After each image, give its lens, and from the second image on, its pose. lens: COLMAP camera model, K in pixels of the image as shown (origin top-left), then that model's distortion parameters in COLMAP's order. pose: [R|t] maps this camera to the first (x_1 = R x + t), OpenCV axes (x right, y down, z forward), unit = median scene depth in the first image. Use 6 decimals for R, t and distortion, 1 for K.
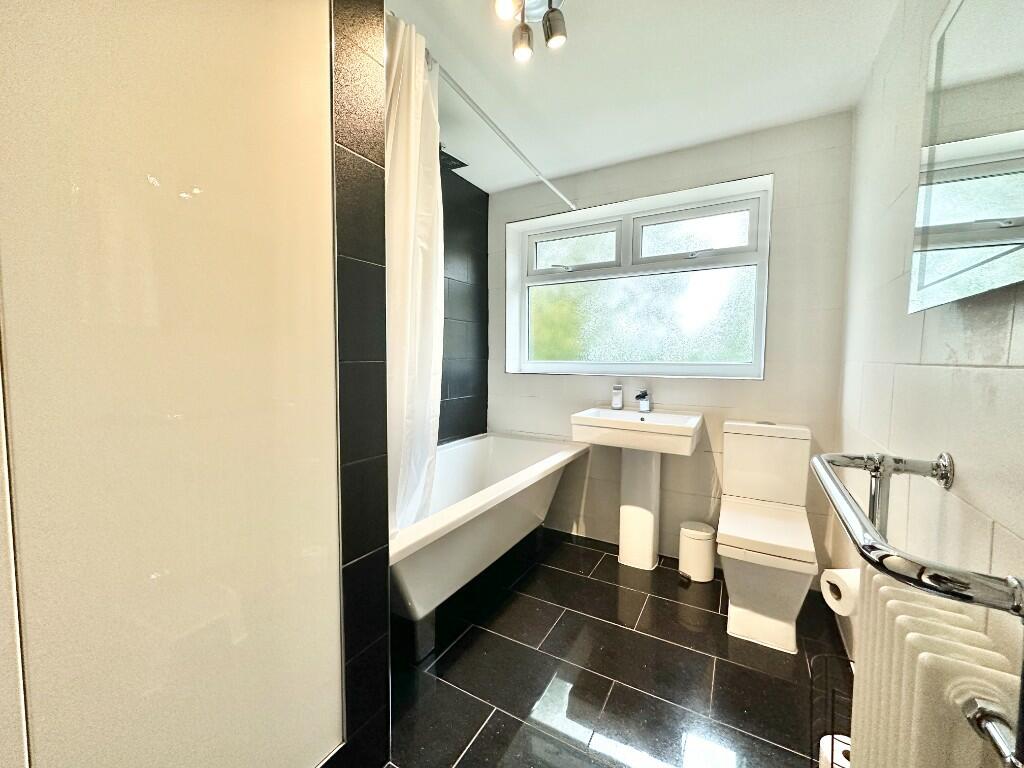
lens RADIAL K [[412.2, 0, 508.7], [0, 412.2, 384.4], [0, 0, 1]] dist [-0.001164, -0.000322]
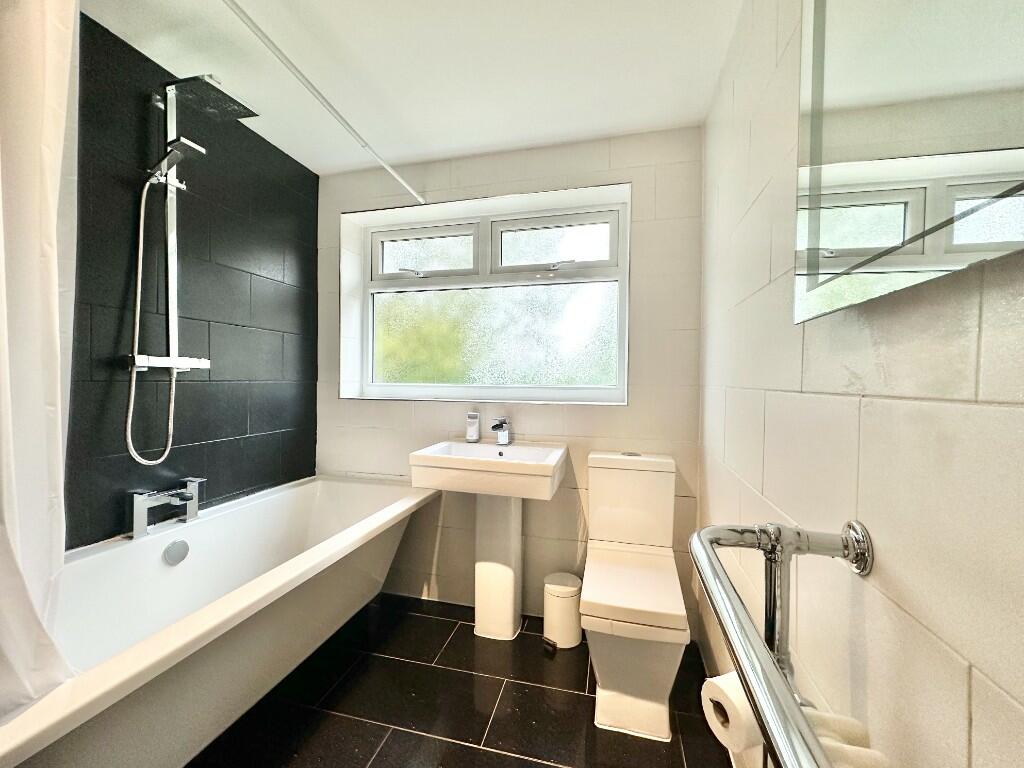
lens RADIAL K [[416.6, 0, 510.9], [0, 416.6, 383.4], [0, 0, 1]] dist [-0.000932, 0.000132]
pose [[0.962457, 0.001575, 0.271429, 0.119348], [0.013073, 0.998554, -0.052151, -0.014218], [-0.271119, 0.053741, 0.961044, 0.180701]]
